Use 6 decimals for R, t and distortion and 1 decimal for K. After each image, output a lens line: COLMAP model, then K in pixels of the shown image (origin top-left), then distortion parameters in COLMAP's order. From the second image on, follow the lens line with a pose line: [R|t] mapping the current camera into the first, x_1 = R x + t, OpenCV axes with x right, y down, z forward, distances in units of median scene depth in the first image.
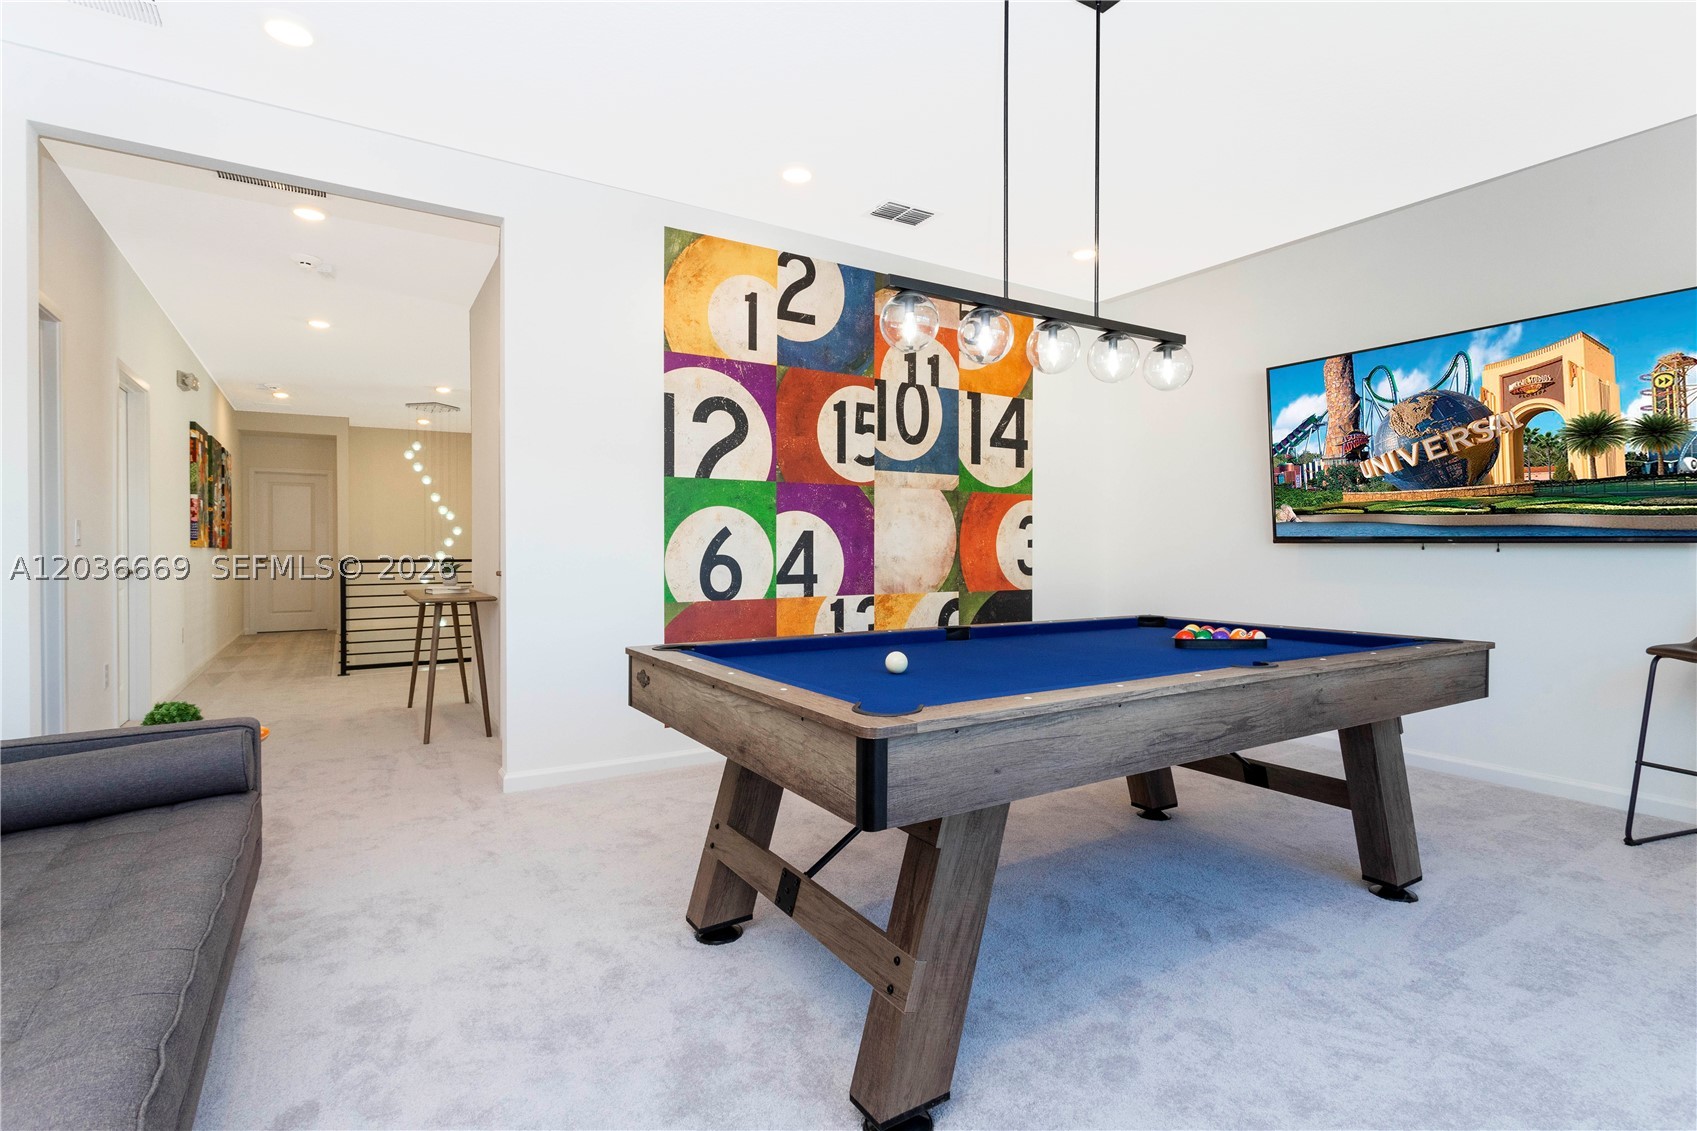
lens RADIAL K [[812.7, 0, 848.5], [0, 812.7, 565.5], [0, 0, 1]] dist [-0.004359, 0.000121]
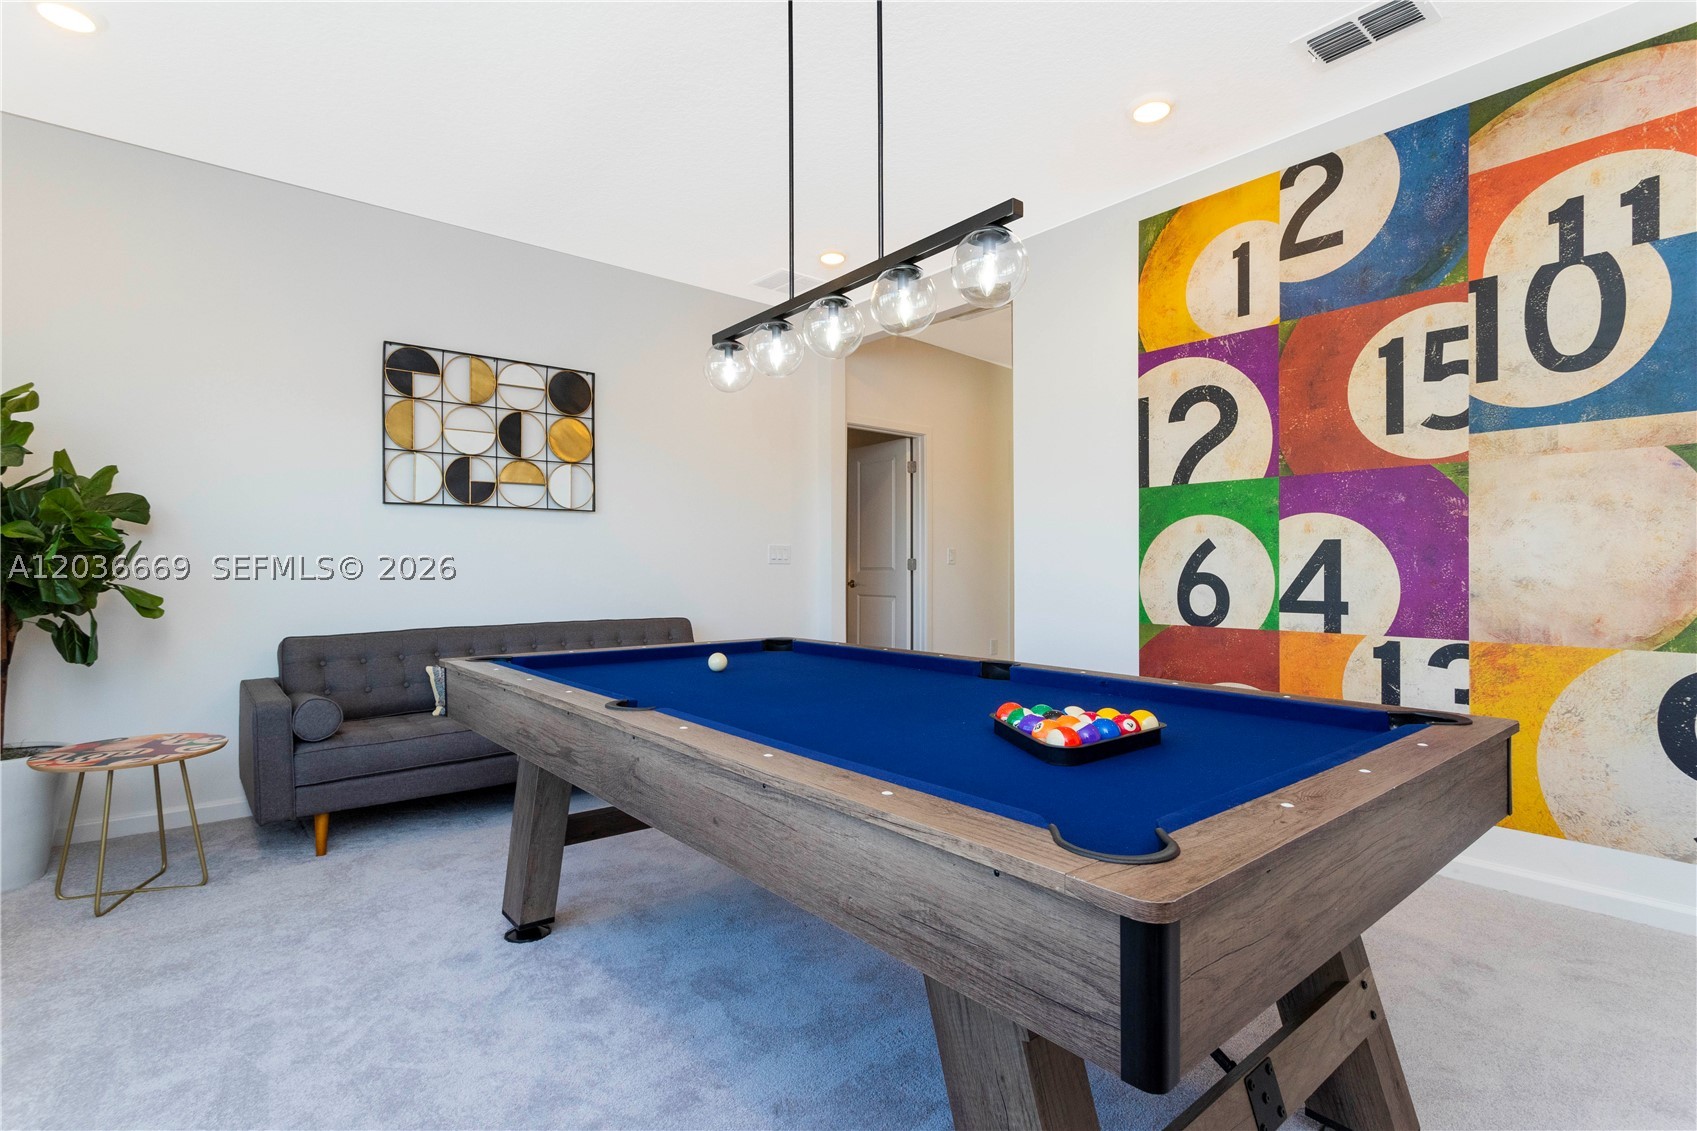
lens RADIAL K [[812.7, 0, 848.5], [0, 812.7, 565.5], [0, 0, 1]] dist [-0.004359, 0.000121]
pose [[0.136542, 0.007150, -0.990609, 0.596954], [-0.007313, 0.999954, 0.006210, -0.021742], [0.990607, 0.006396, 0.136588, 0.491897]]
